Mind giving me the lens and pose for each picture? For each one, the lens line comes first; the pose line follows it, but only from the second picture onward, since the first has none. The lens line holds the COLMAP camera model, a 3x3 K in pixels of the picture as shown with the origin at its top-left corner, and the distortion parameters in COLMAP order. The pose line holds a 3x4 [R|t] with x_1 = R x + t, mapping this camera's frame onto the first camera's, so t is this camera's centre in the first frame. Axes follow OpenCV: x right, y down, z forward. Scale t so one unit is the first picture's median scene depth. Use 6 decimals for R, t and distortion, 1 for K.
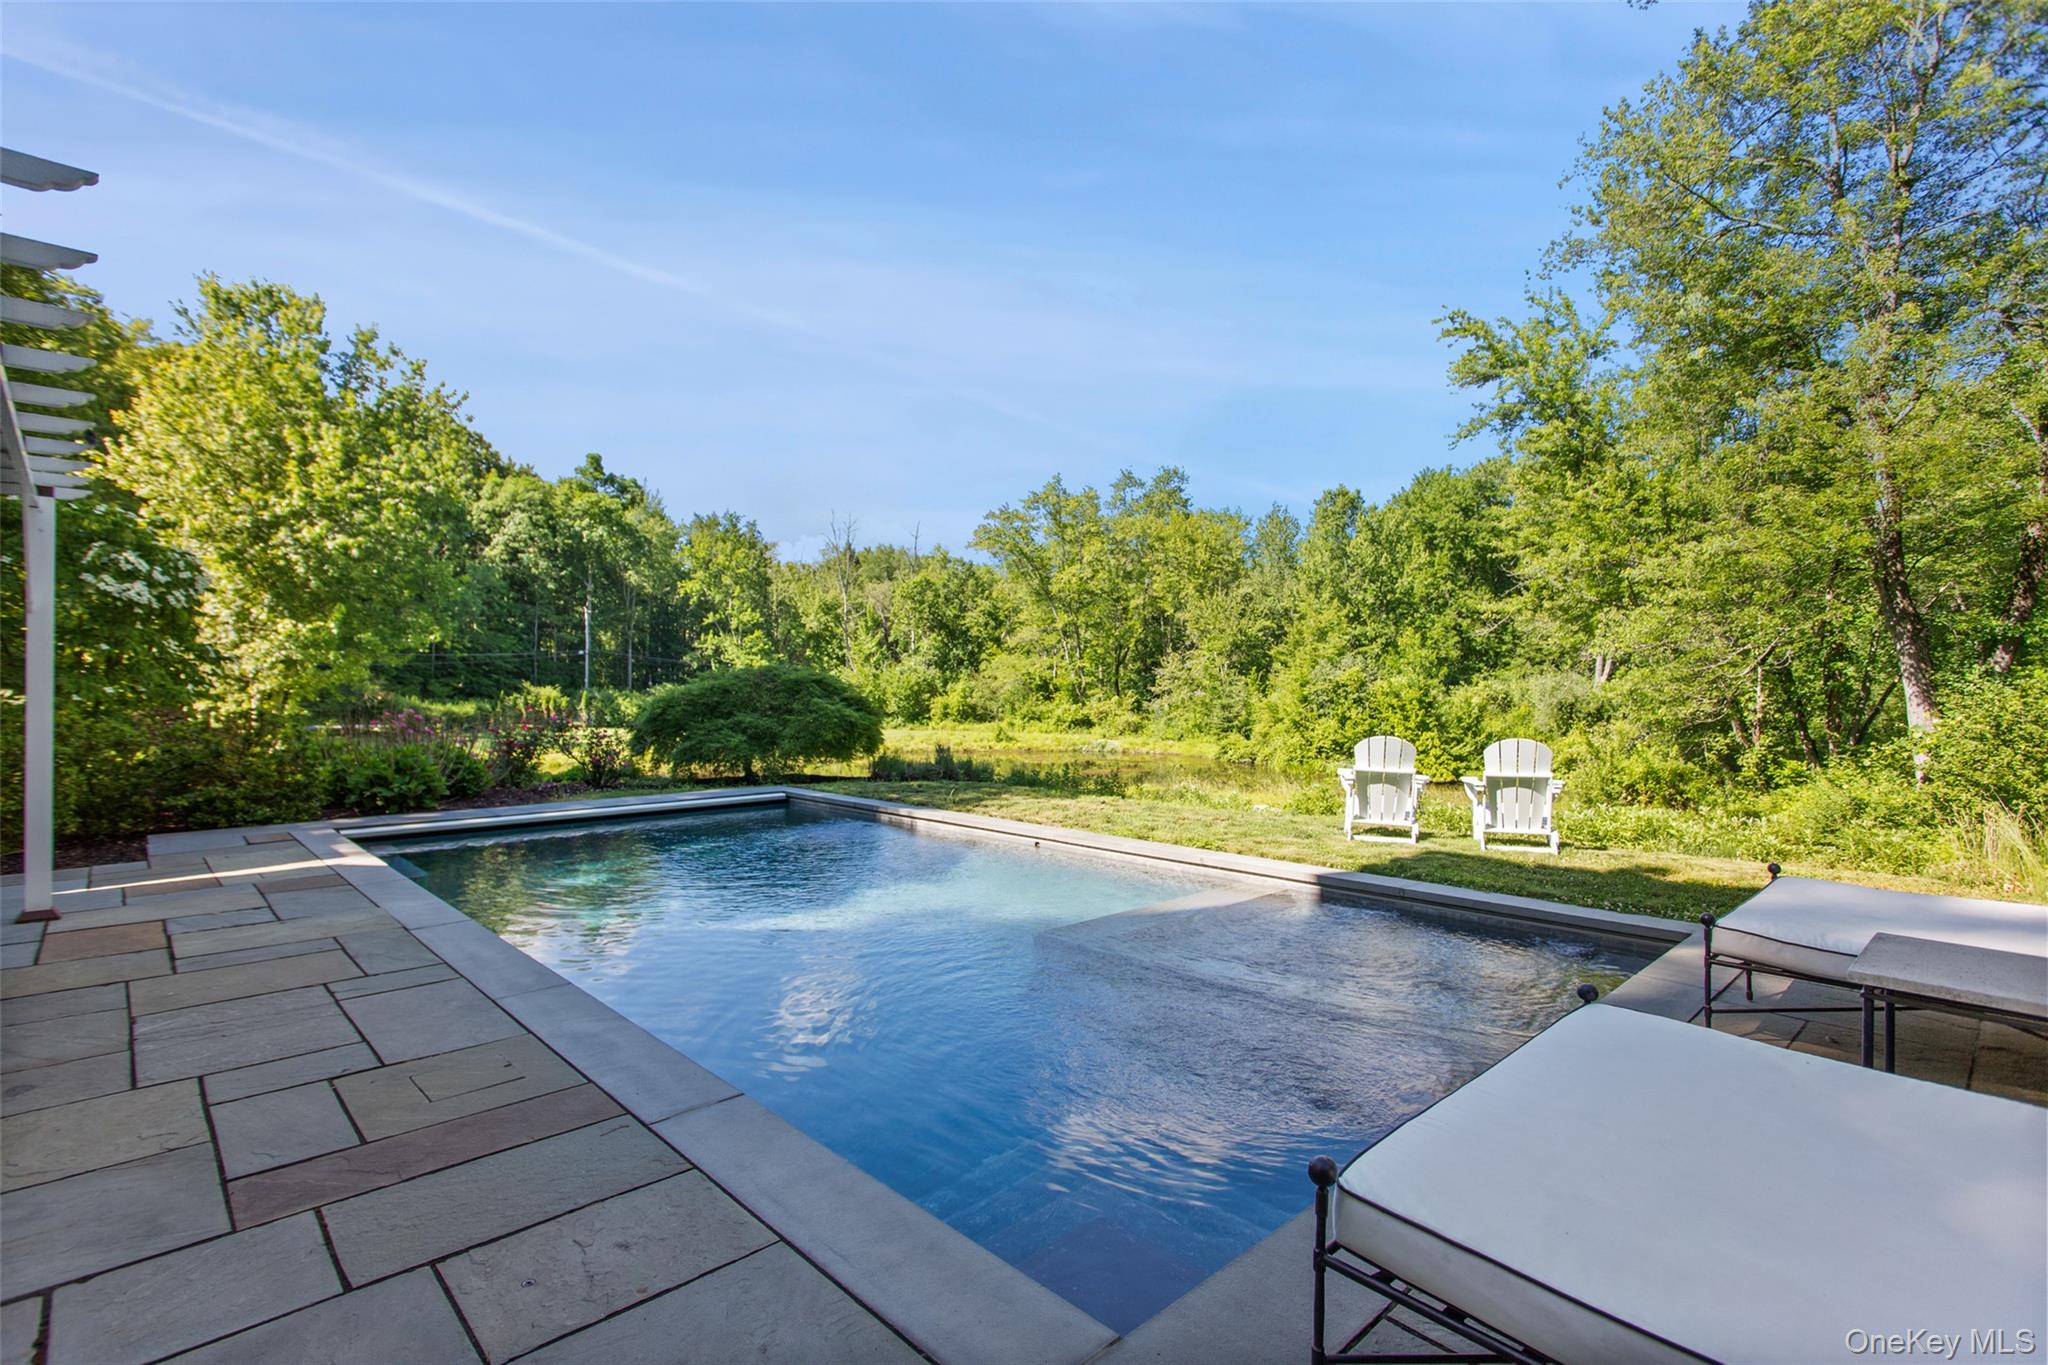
lens RADIAL K [[955.0, 0, 1024.0], [0, 955.0, 682.5], [0, 0, 1]] dist [-0.000081, 0.000168]
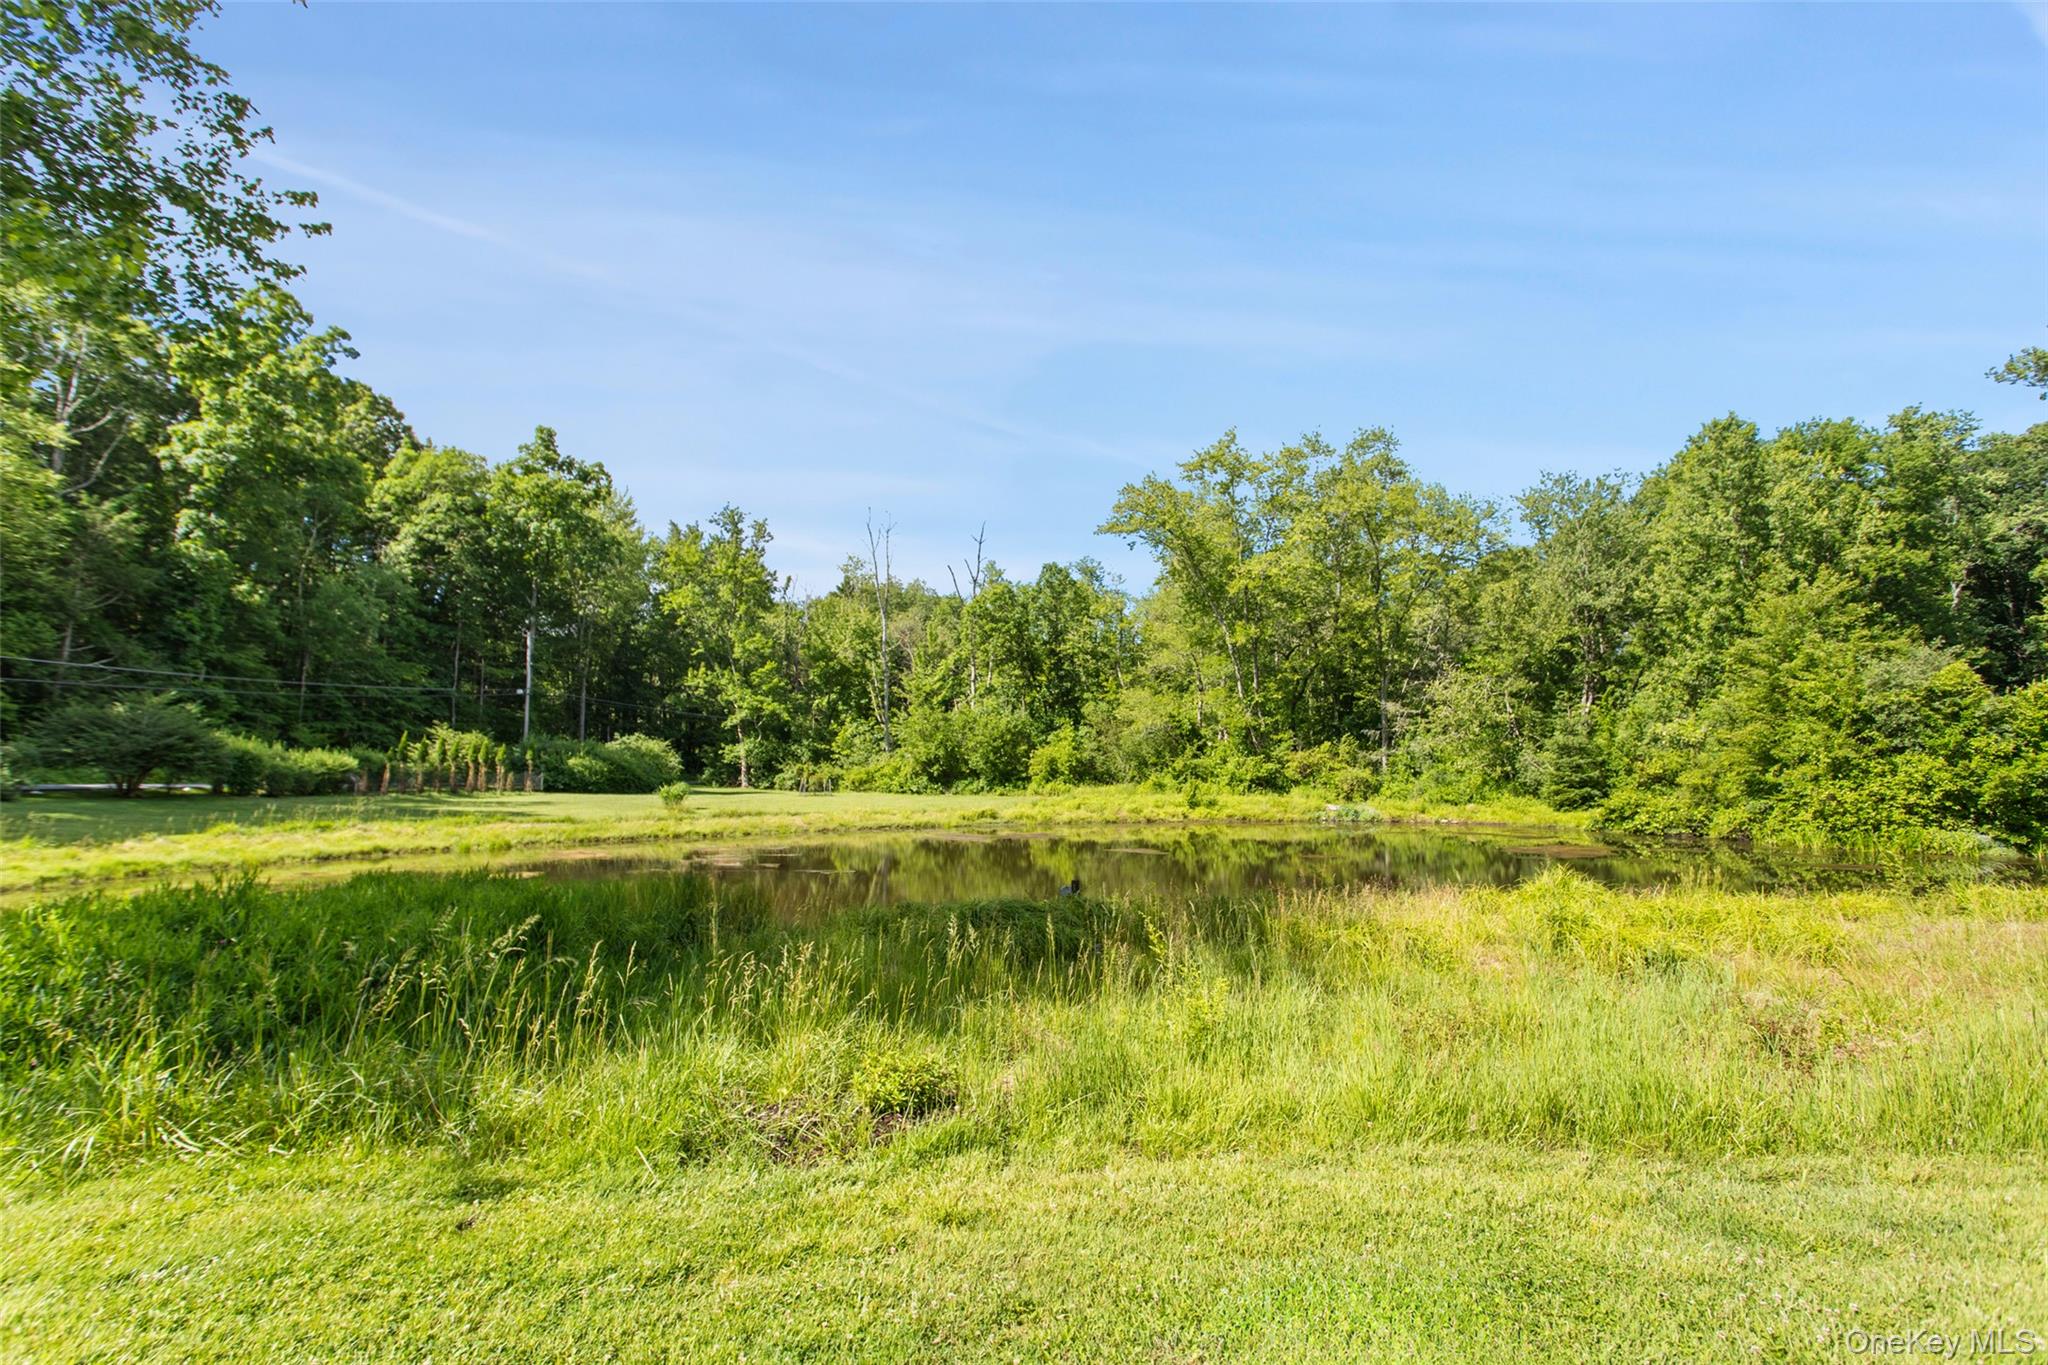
lens RADIAL K [[1008.7, 0, 1024.0], [0, 1008.7, 682.5], [0, 0, 1]] dist [0.013047, -0.000002]
pose [[0.998751, 0.002891, 0.049879, -0.152331], [0.000981, 0.996998, -0.077421, 0.026387], [-0.049953, 0.077374, 0.995750, 0.274676]]
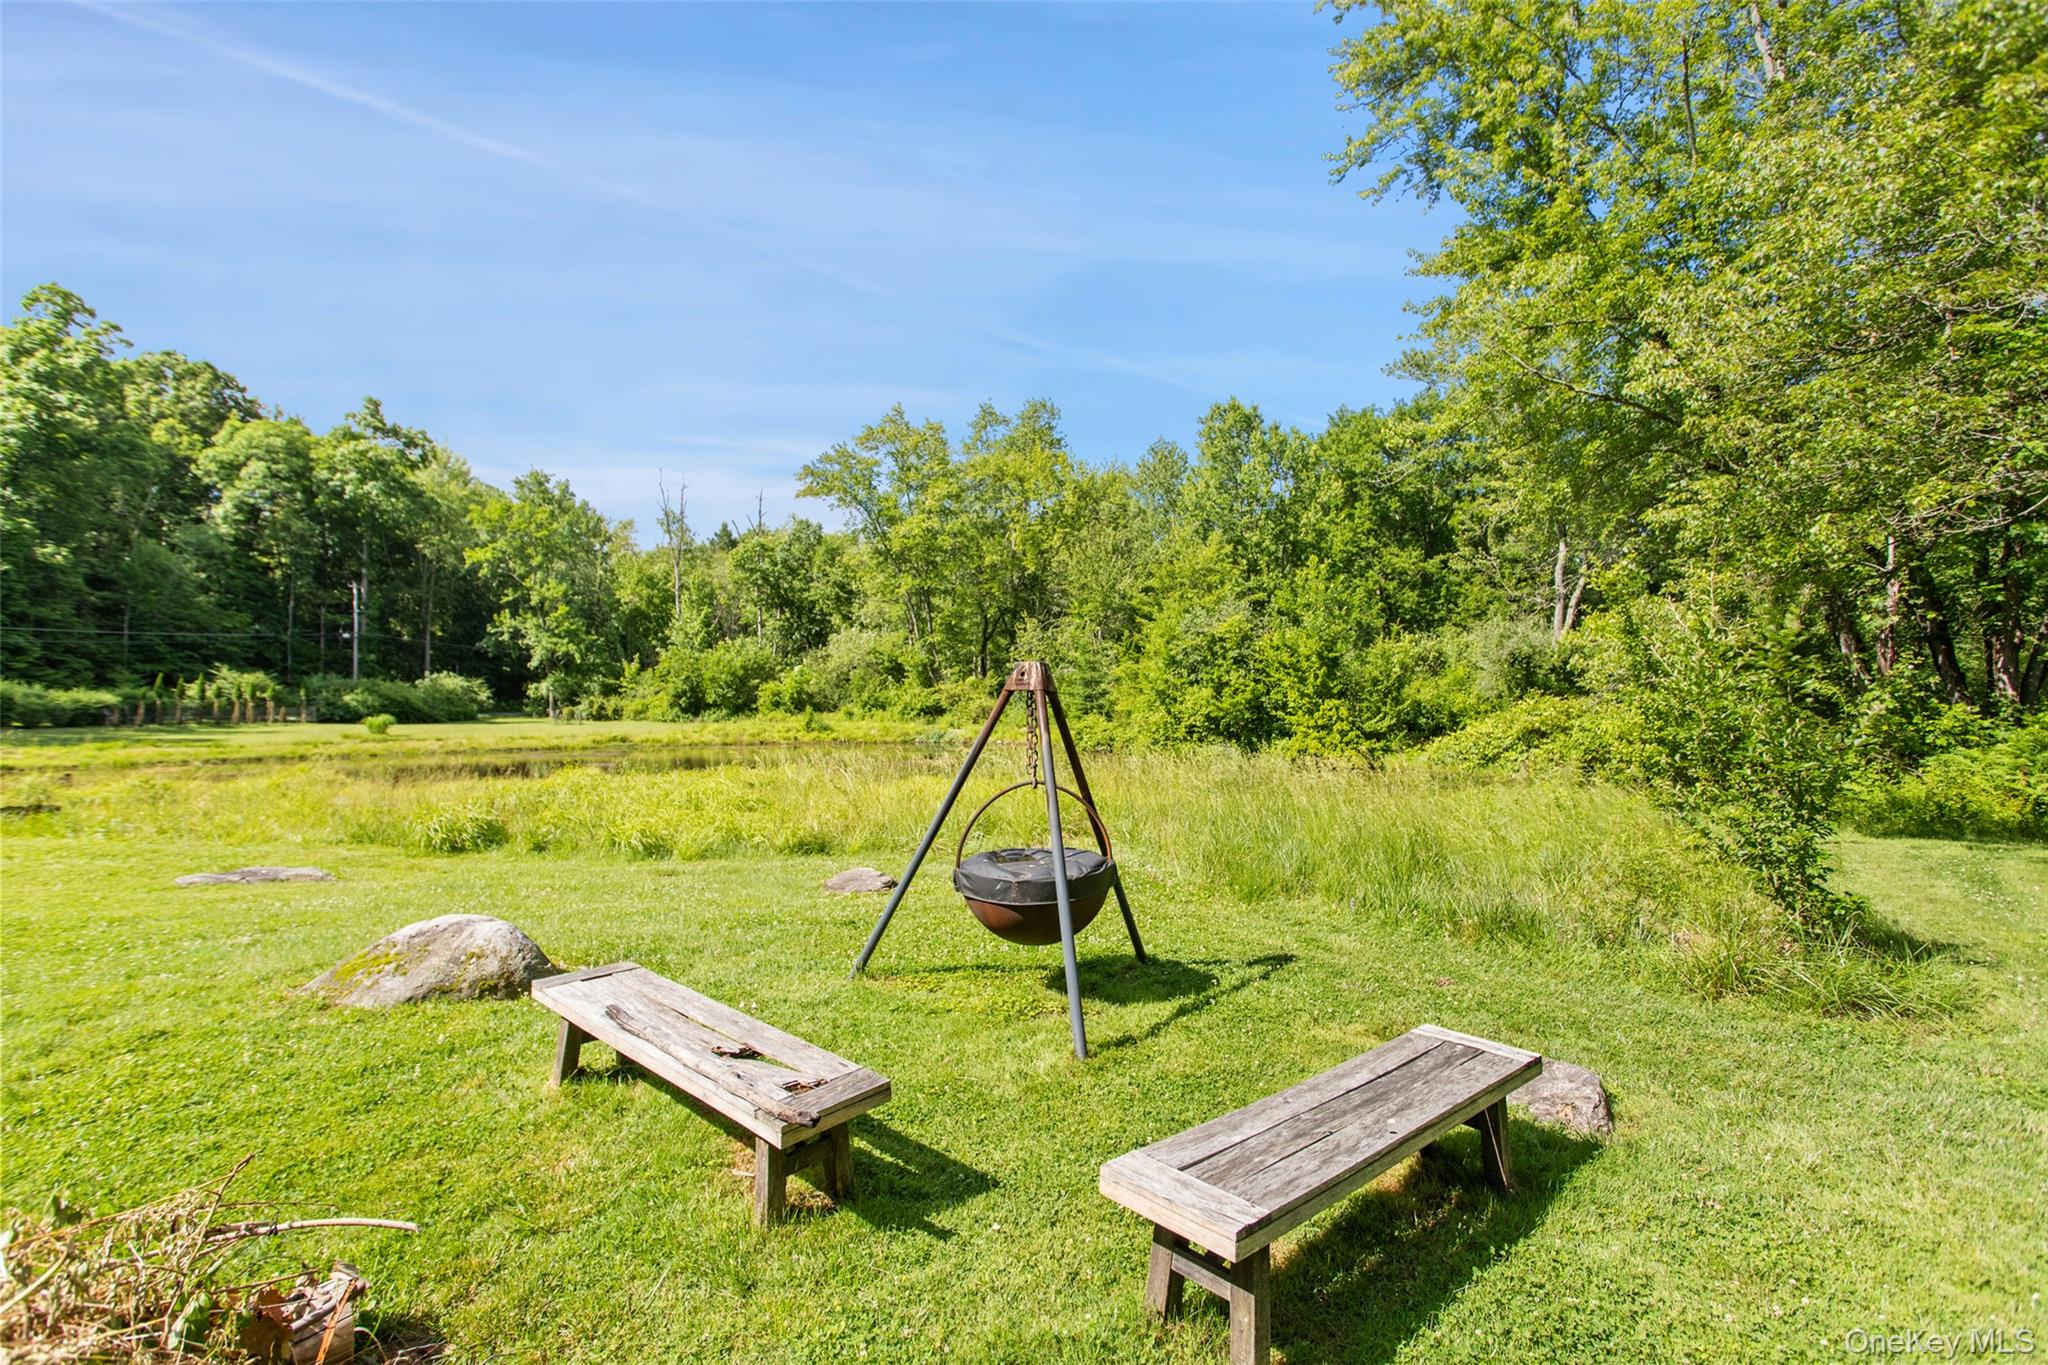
lens RADIAL K [[955.0, 0, 1024.0], [0, 955.0, 682.5], [0, 0, 1]] dist [-0.000081, 0.000168]
pose [[0.998431, -0.008231, 0.055389, 0.092913], [0.008719, 0.999925, -0.008586, 0.026034], [-0.055314, 0.009055, 0.998428, 0.181355]]
